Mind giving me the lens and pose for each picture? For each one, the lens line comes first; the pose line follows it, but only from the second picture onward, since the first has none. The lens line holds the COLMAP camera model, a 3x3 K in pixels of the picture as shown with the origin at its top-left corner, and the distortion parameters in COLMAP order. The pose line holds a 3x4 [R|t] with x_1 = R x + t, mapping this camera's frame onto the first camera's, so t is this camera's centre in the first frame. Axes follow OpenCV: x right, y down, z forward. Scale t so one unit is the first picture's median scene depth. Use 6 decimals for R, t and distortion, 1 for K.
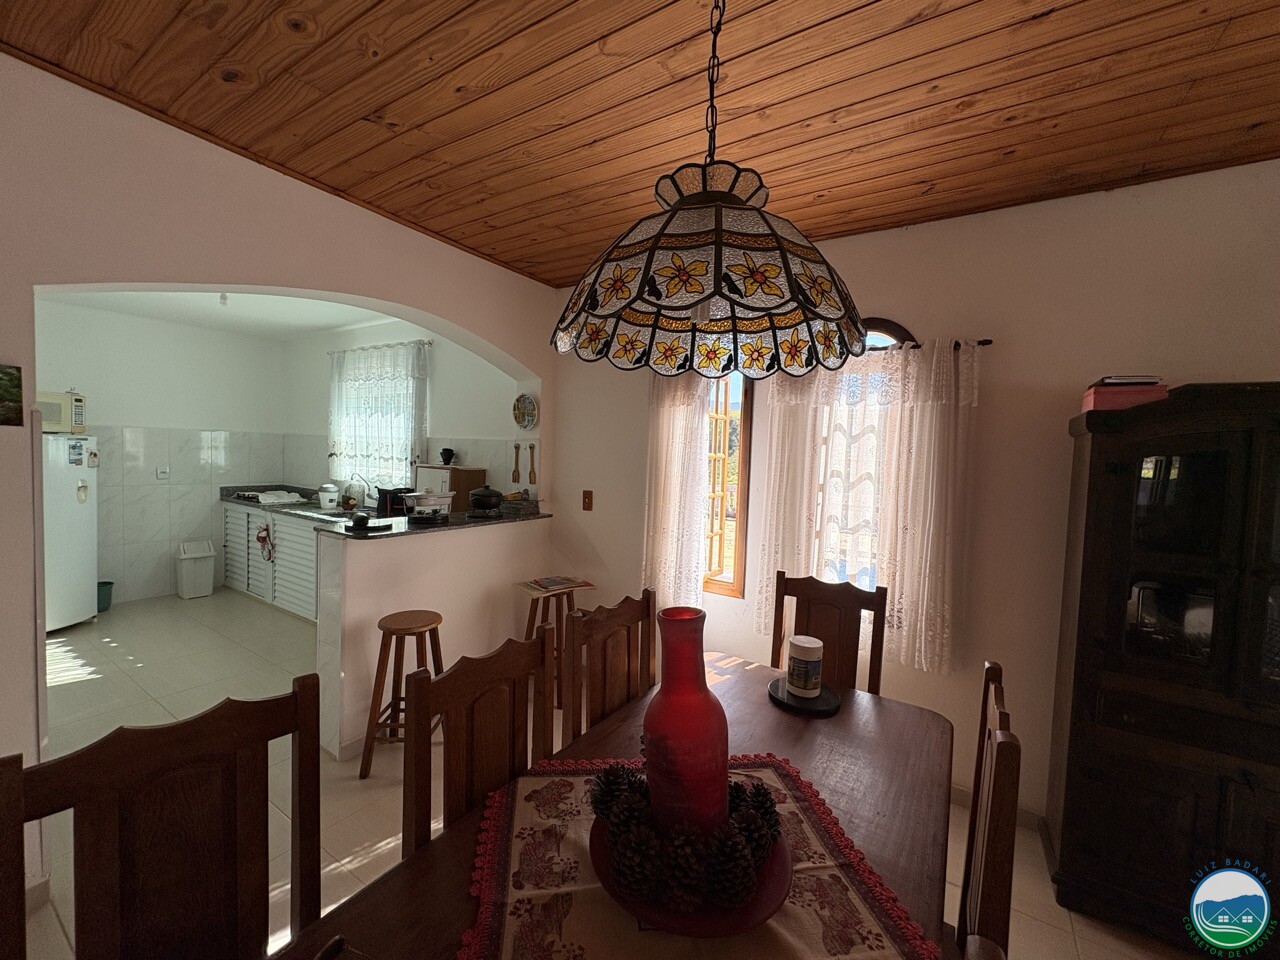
lens RADIAL K [[509.7, 0, 633.6], [0, 509.7, 477.2], [0, 0, 1]] dist [-0.000325, 0.000153]
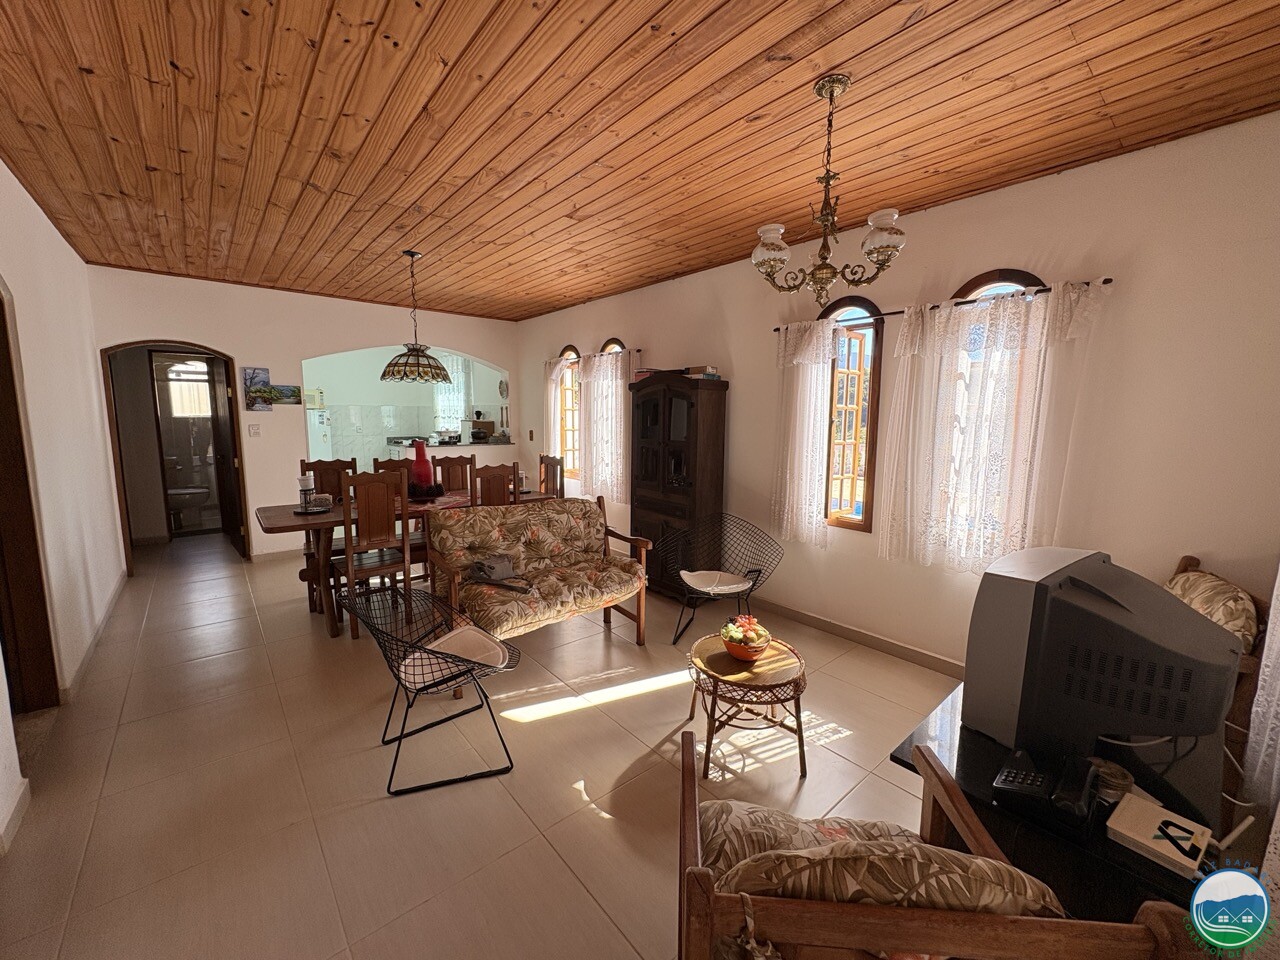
lens RADIAL K [[509.7, 0, 641.3], [0, 509.7, 480.7], [0, 0, 1]] dist [-0.000325, 0.000153]
pose [[0.958030, 0.008053, -0.286555, 0.826194], [0.012266, 0.997538, 0.069043, 0.085273], [0.286406, -0.069660, 0.955573, -0.691348]]
